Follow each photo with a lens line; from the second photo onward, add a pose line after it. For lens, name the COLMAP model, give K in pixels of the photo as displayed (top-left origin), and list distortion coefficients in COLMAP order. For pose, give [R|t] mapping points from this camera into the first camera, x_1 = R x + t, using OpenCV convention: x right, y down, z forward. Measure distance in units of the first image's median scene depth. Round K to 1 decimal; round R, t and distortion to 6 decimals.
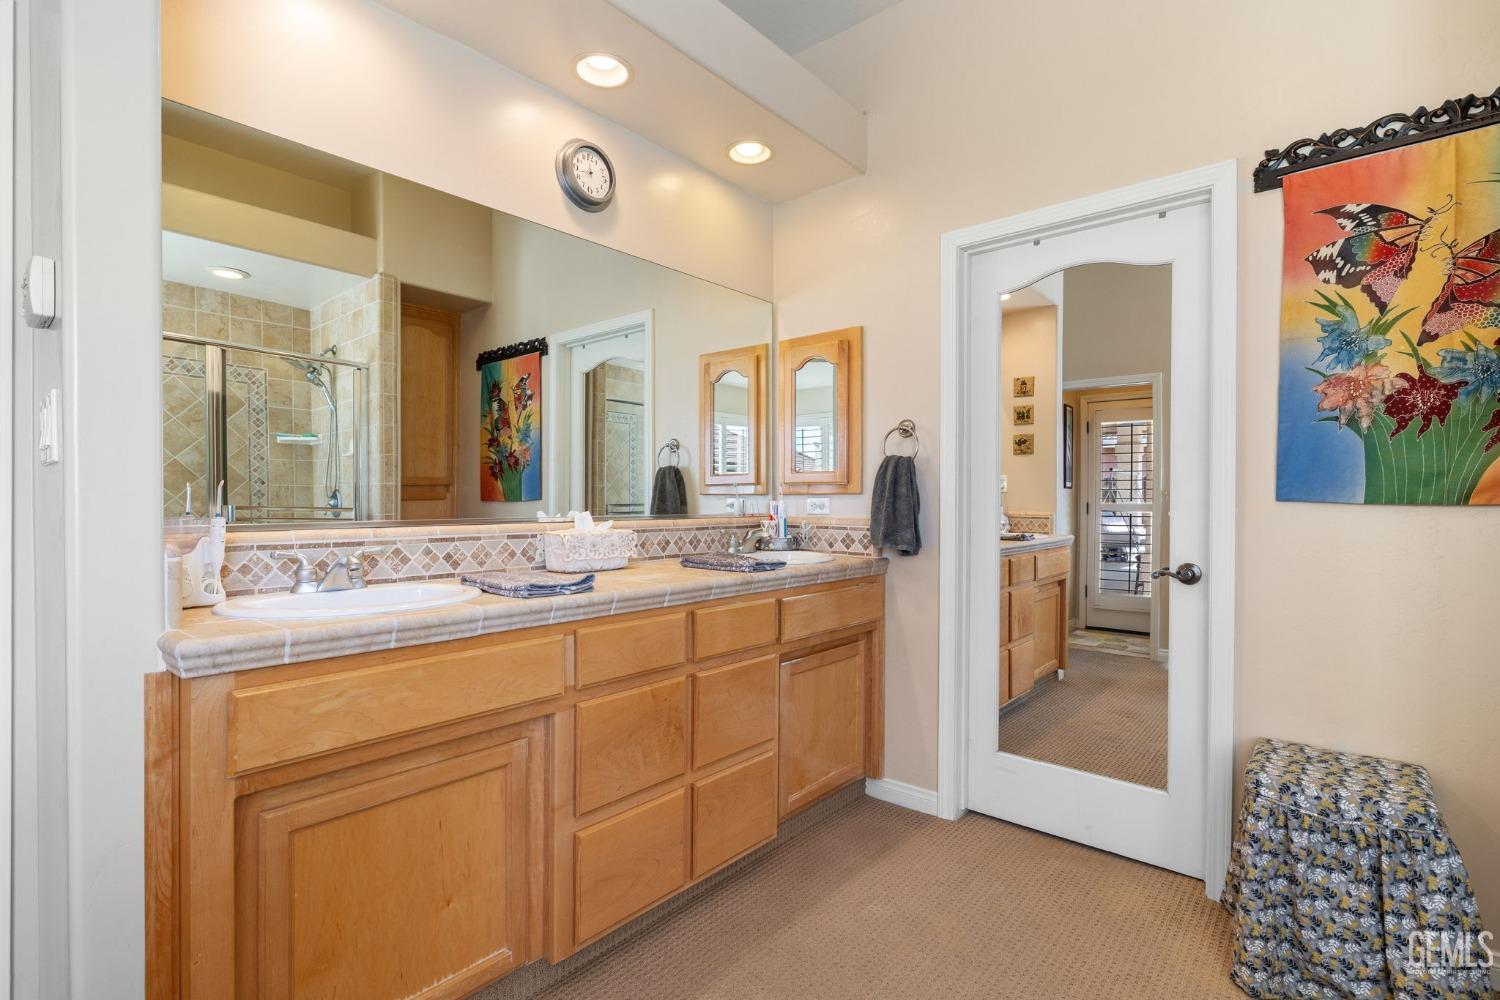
lens RADIAL K [[702.2, 0, 748.4], [0, 702.2, 504.1], [0, 0, 1]] dist [-0.004747, 0.002076]
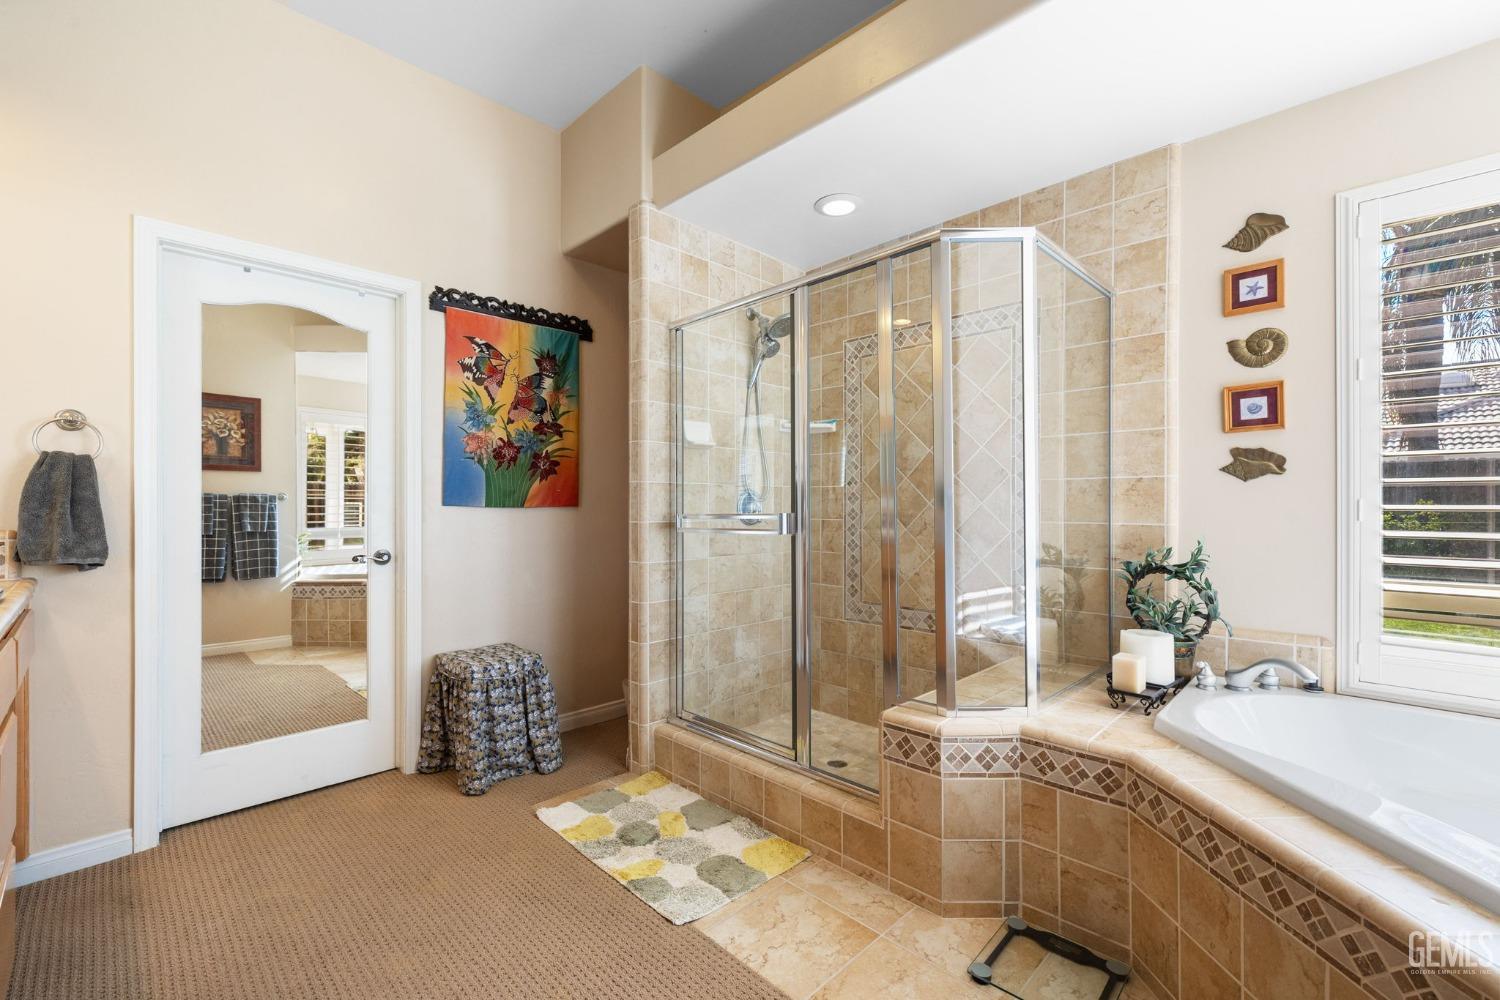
lens RADIAL K [[644.4, 0, 747.7], [0, 644.4, 502.3], [0, 0, 1]] dist [0.003111, -0.000119]
pose [[0.071898, 0.002046, 0.997410, -0.729571], [0.004601, 0.999987, -0.002383, -0.005678], [-0.997401, 0.004761, 0.071888, 0.207018]]
